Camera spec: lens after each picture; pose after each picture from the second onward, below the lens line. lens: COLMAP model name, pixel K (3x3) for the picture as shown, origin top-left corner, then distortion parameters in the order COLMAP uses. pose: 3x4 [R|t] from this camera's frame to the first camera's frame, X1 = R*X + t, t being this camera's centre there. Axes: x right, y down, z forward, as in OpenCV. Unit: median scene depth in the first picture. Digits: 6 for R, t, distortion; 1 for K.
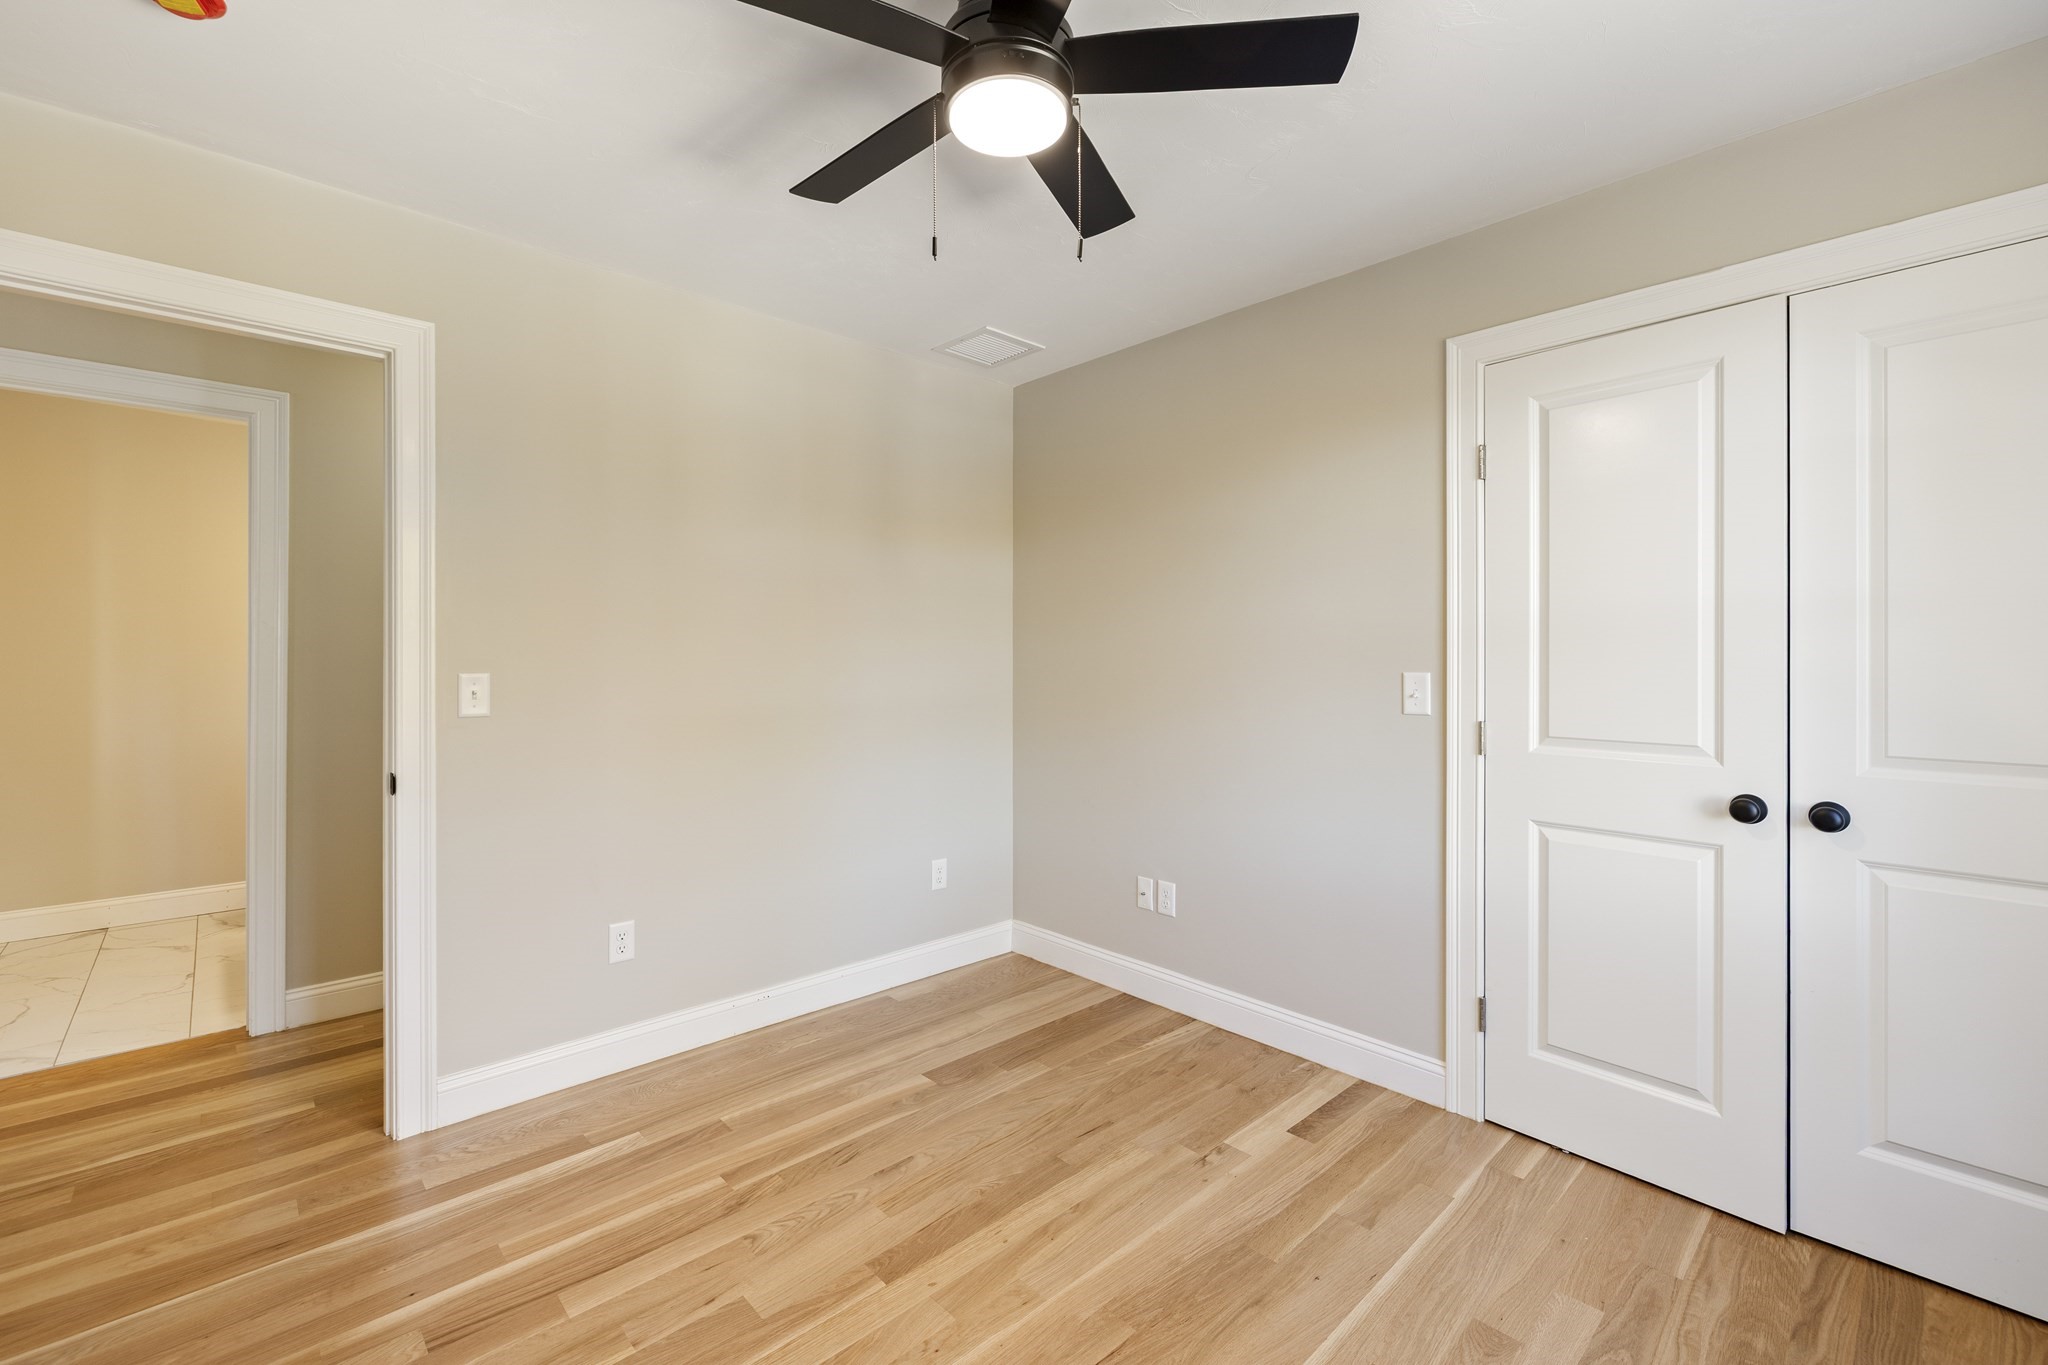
lens RADIAL K [[868.1, 0, 1010.8], [0, 868.1, 658.5], [0, 0, 1]] dist [-0.000421, -0.000662]
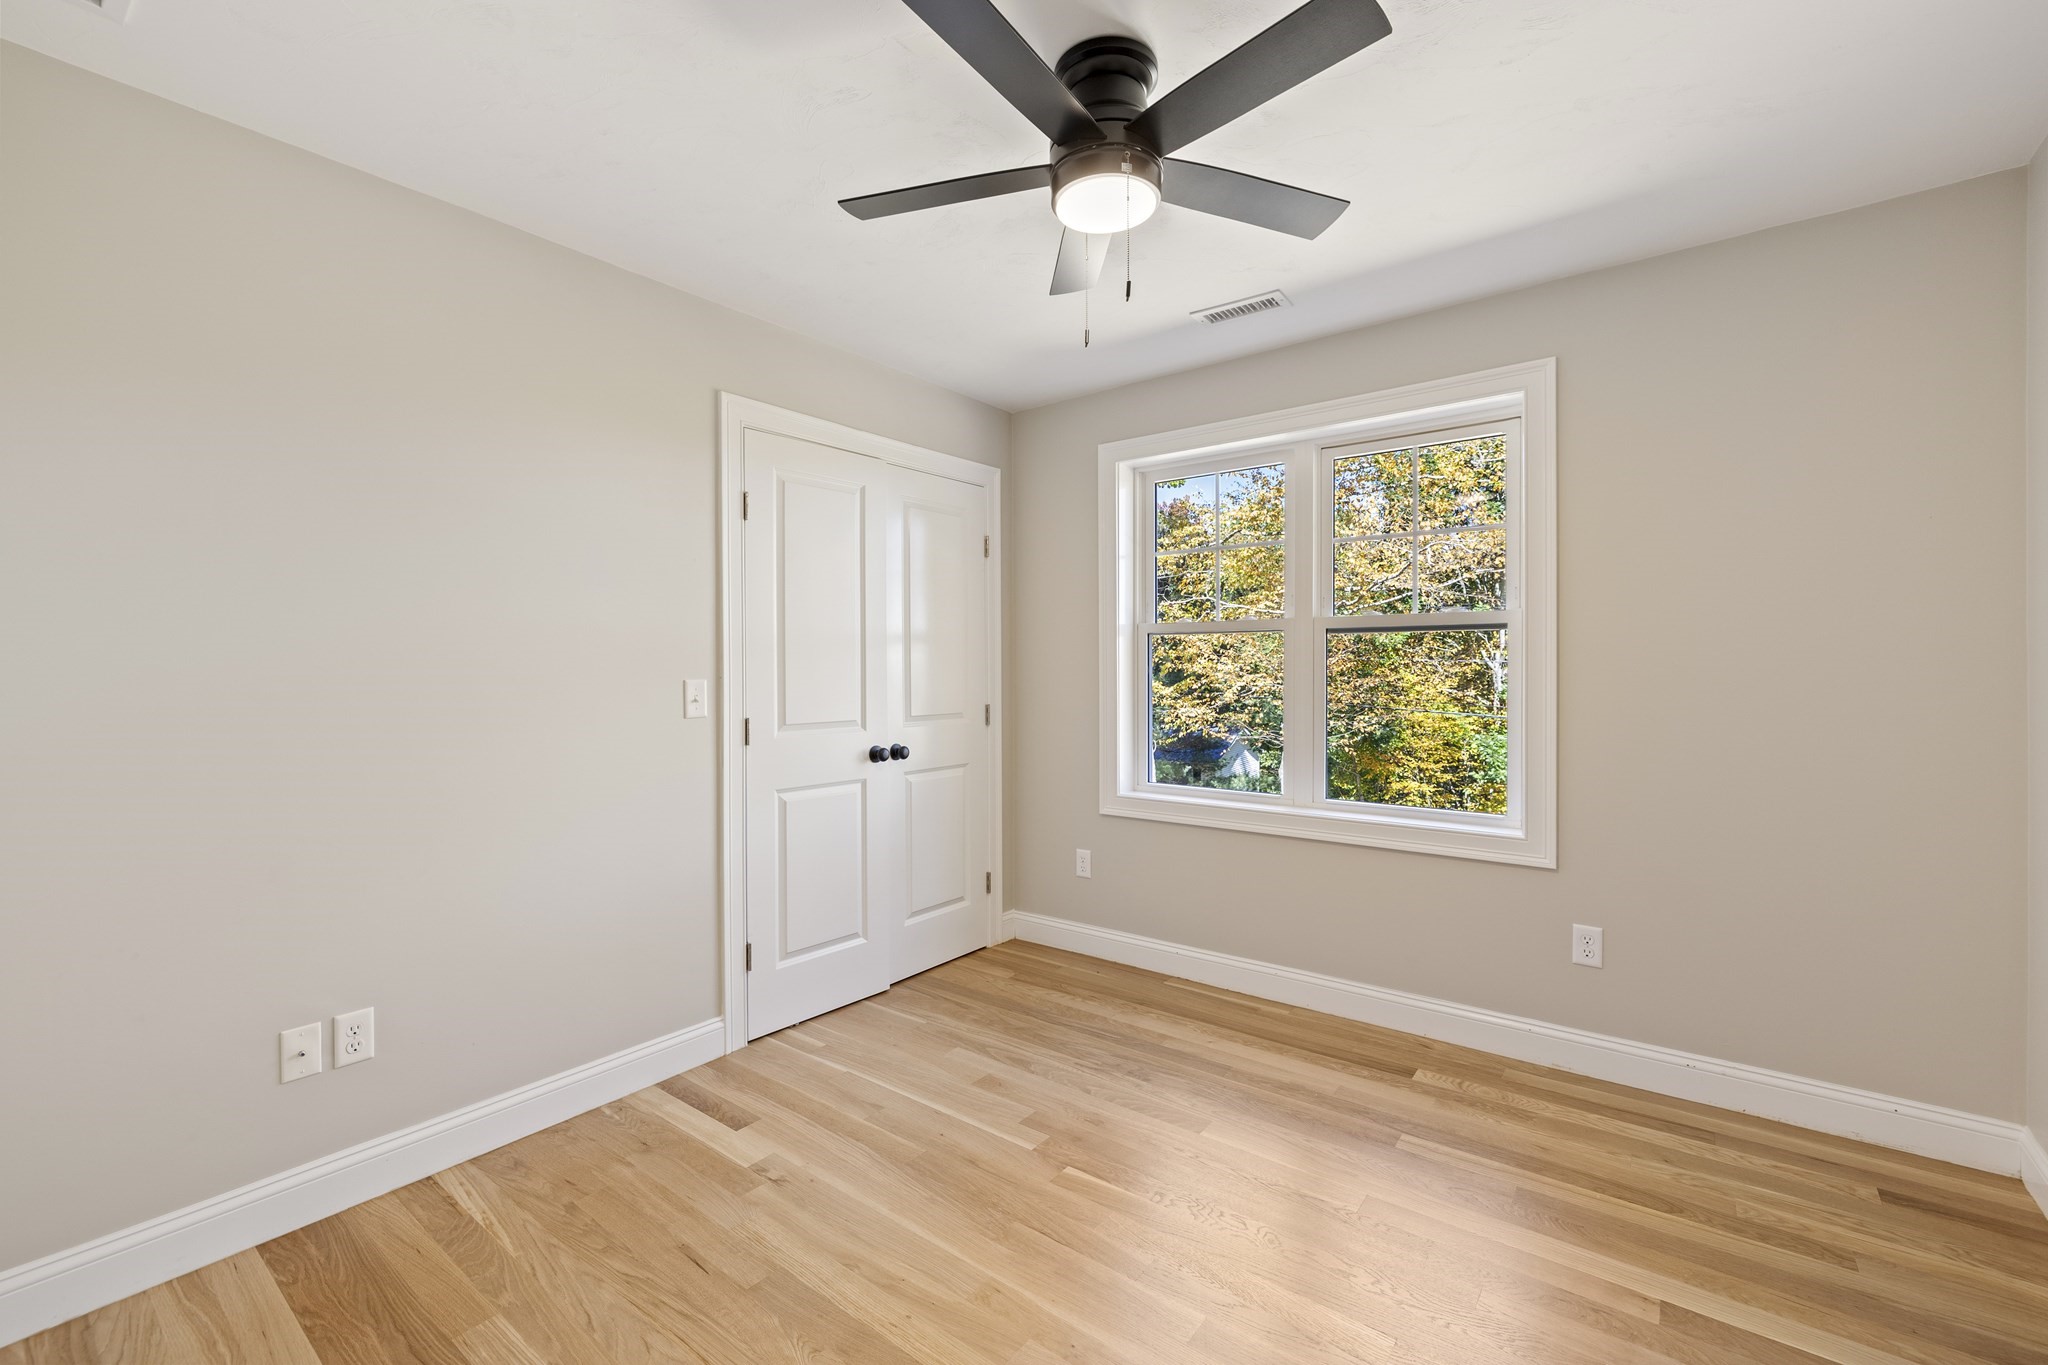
lens RADIAL K [[859.6, 0, 1015.8], [0, 859.6, 673.3], [0, 0, 1]] dist [-0.000706, 0.000157]
pose [[-0.168691, -0.005493, 0.985654, -0.755678], [0.002228, 0.999980, 0.005954, 0.003014], [-0.985666, 0.003200, -0.168675, 0.877772]]
